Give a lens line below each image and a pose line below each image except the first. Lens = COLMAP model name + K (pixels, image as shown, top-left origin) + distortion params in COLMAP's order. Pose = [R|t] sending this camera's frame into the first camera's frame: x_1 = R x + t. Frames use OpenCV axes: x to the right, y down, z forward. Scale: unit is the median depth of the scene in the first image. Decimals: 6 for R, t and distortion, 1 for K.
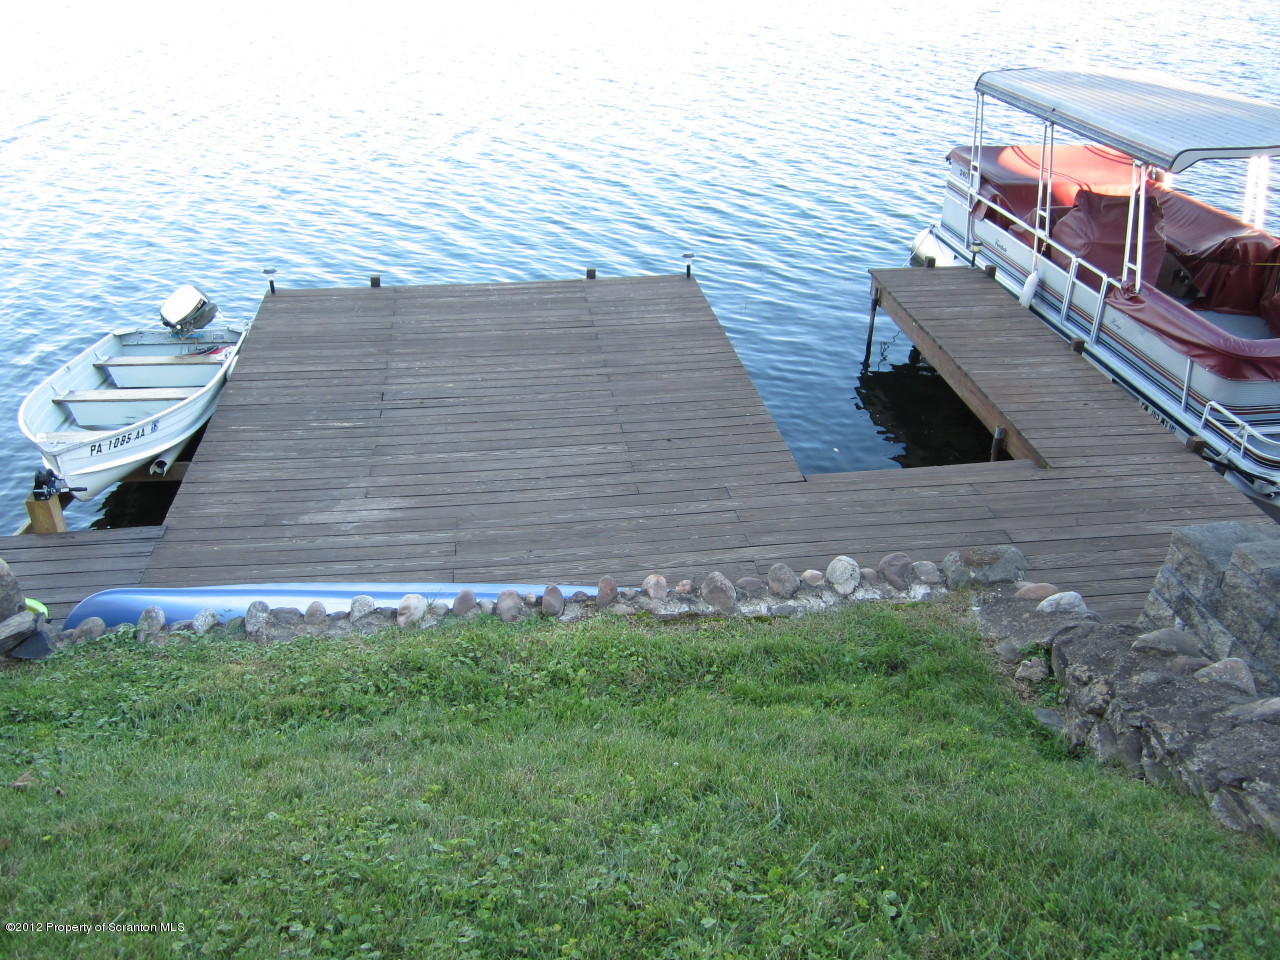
lens RADIAL K [[1073.2, 0, 644.0], [0, 1073.2, 485.0], [0, 0, 1]] dist [-0.035566, 0.008234]
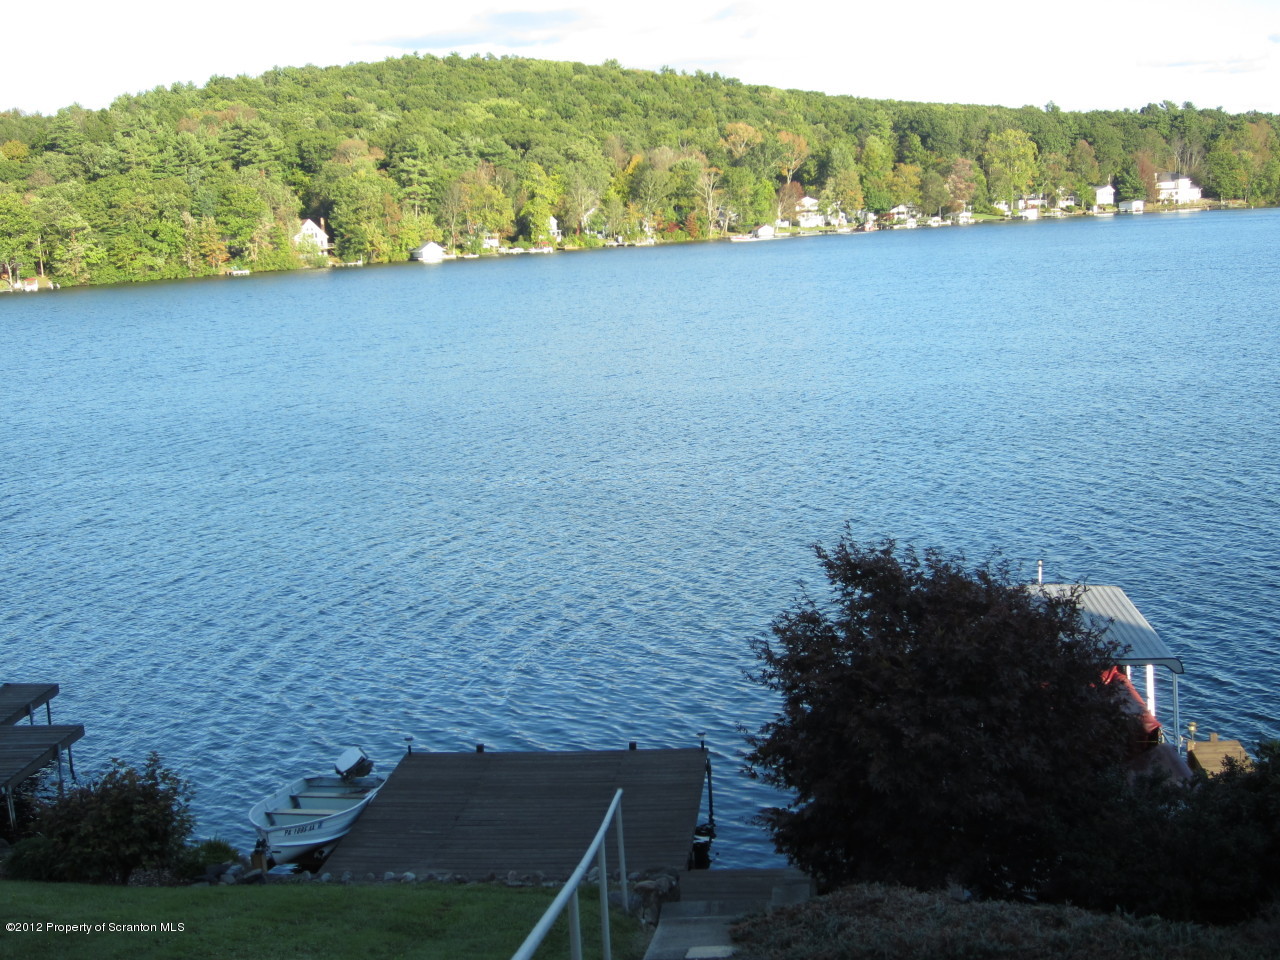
lens RADIAL K [[1632.0, 0, 634.3], [0, 1632.0, 495.6], [0, 0, 1]] dist [-0.109985, -0.014683]
pose [[0.967363, -0.020854, -0.252534, 0.525112], [-0.067794, 0.938976, -0.337236, 0.219035], [0.244156, 0.343350, 0.906917, -1.069359]]
